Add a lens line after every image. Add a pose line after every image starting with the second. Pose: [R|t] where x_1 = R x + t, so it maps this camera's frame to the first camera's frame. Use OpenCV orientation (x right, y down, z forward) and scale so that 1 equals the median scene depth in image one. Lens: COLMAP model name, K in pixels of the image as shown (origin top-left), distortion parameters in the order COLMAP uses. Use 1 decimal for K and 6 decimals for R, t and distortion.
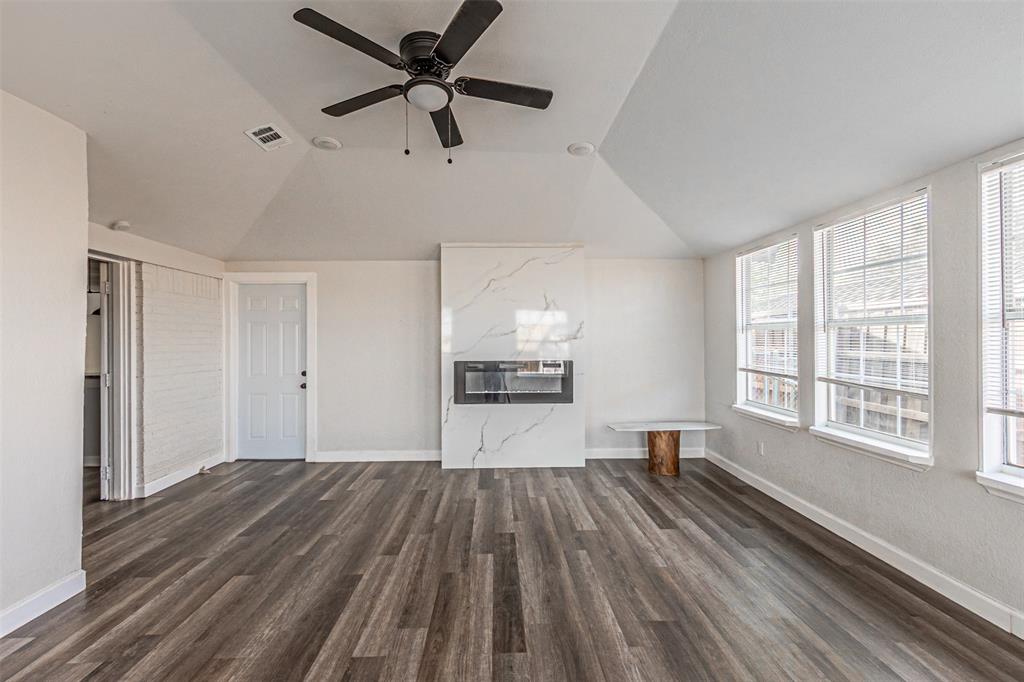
lens RADIAL K [[443.4, 0, 512.0], [0, 443.4, 341.0], [0, 0, 1]] dist [0.003464, 0.000039]
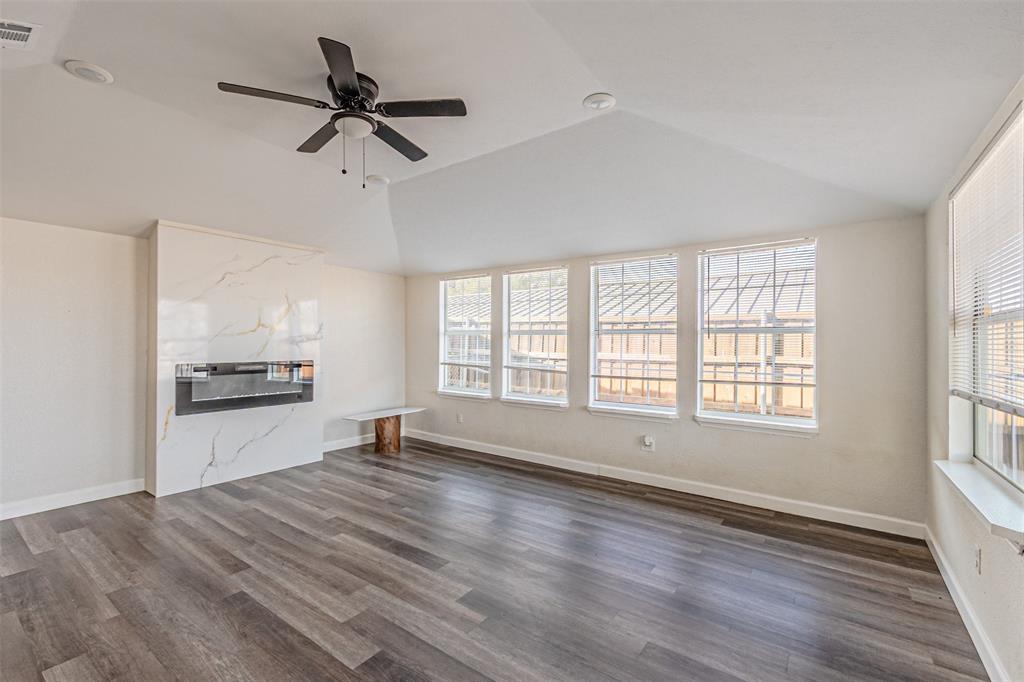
lens RADIAL K [[443.4, 0, 512.0], [0, 443.4, 341.0], [0, 0, 1]] dist [0.003464, 0.000039]
pose [[0.619004, 0.009589, 0.785329, -0.490274], [-0.007790, 0.999951, -0.006070, 0.001932], [-0.785349, -0.002360, 0.619049, -0.014185]]
